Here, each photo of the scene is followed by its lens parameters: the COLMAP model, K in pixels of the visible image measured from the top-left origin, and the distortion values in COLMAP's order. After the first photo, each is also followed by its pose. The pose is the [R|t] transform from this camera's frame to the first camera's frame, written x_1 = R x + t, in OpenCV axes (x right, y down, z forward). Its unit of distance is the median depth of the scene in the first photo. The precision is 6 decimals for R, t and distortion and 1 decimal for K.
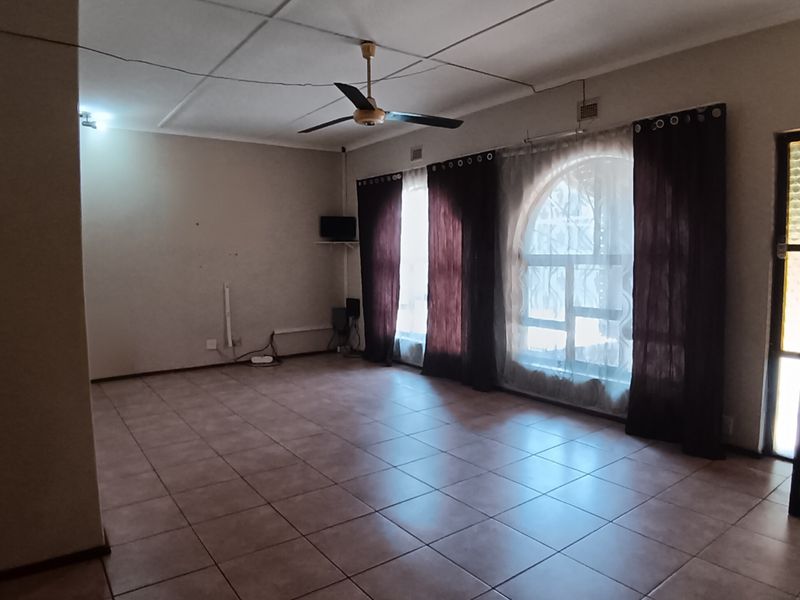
lens RADIAL K [[527.2, 0, 398.3], [0, 527.2, 299.3], [0, 0, 1]] dist [-0.082715, 0.001945]
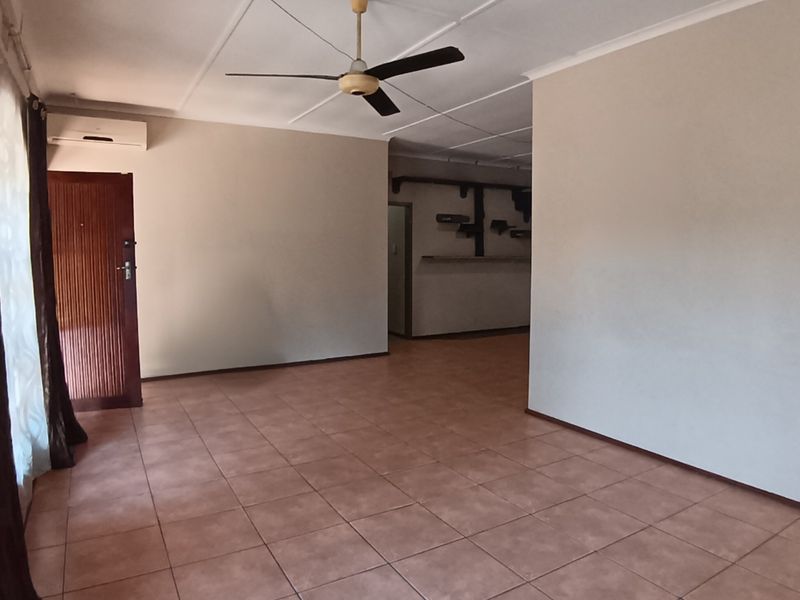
lens RADIAL K [[527.2, 0, 398.8], [0, 527.2, 299.6], [0, 0, 1]] dist [-0.082715, 0.001945]
pose [[-0.995241, -0.001573, 0.097431, -0.185981], [0.015950, 0.983755, 0.178805, -0.158239], [-0.096130, 0.179508, -0.979048, 1.769827]]
